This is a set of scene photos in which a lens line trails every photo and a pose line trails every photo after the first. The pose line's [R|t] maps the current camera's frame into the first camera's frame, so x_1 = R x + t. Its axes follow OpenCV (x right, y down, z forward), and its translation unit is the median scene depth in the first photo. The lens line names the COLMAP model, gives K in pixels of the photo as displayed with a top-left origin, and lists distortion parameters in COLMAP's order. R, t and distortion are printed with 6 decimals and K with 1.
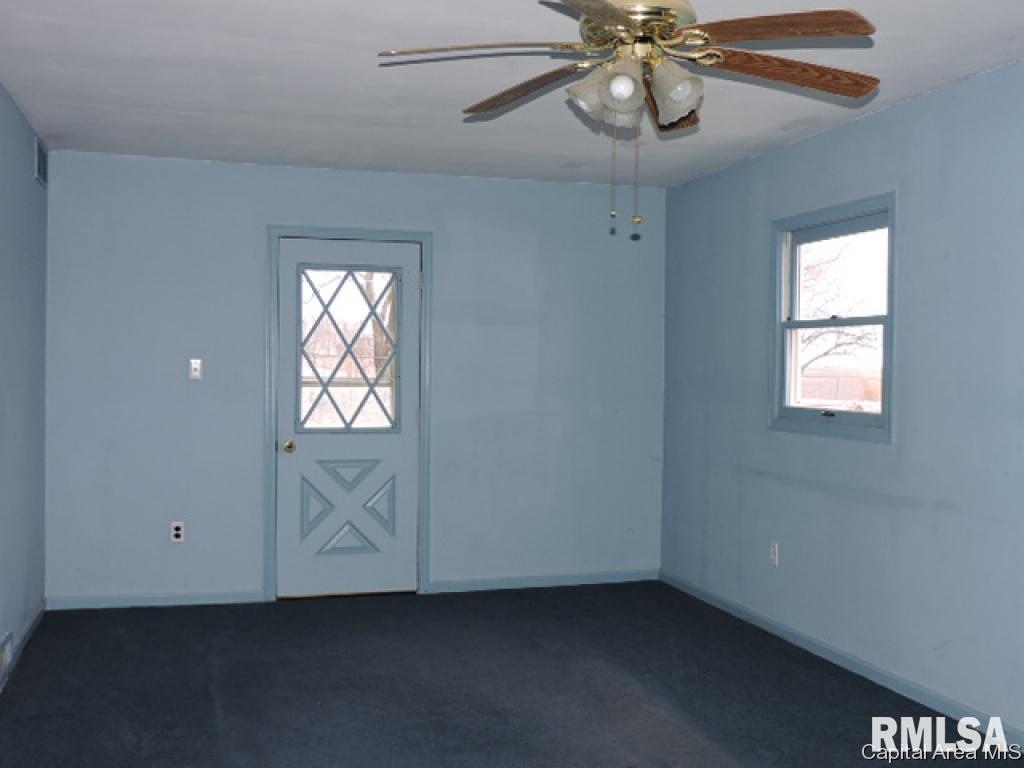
lens RADIAL K [[1044.8, 0, 512.0], [0, 1044.8, 384.0], [0, 0, 1]] dist [-0.007498, -0.016518]
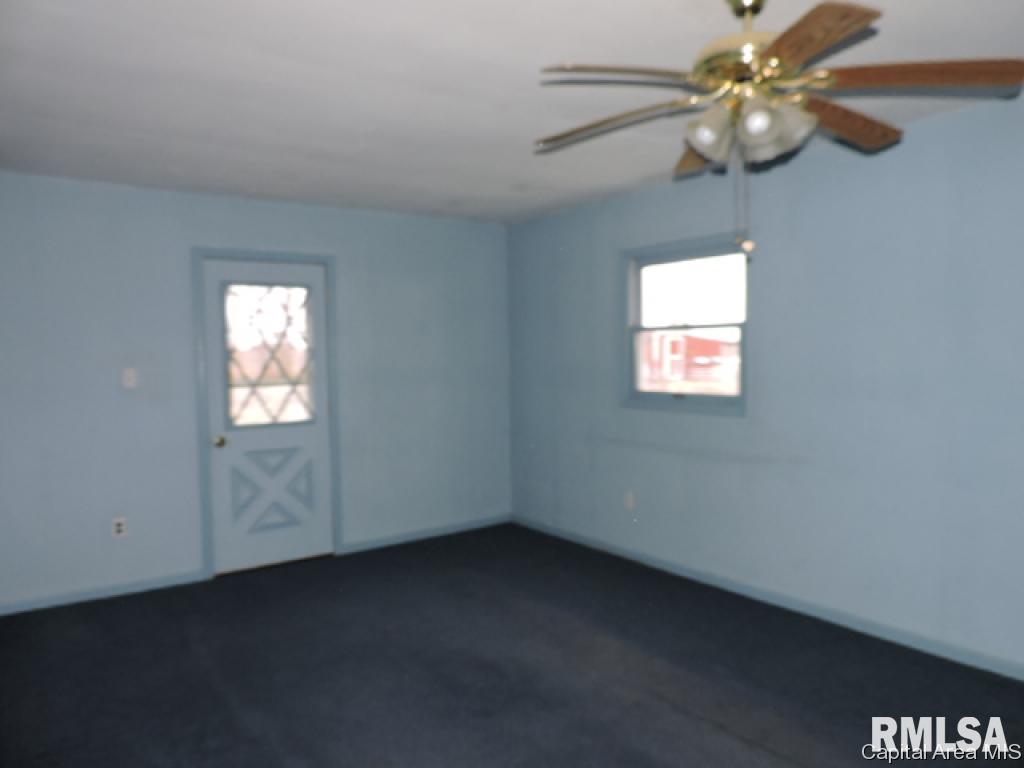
lens RADIAL K [[716.2, 0, 512.0], [0, 716.2, 384.0], [0, 0, 1]] dist [0.002865, 0.000940]
pose [[0.945147, -0.038455, 0.324374, -0.164119], [0.028988, 0.999002, 0.033970, -0.020331], [-0.325357, -0.022703, 0.945319, 0.159394]]
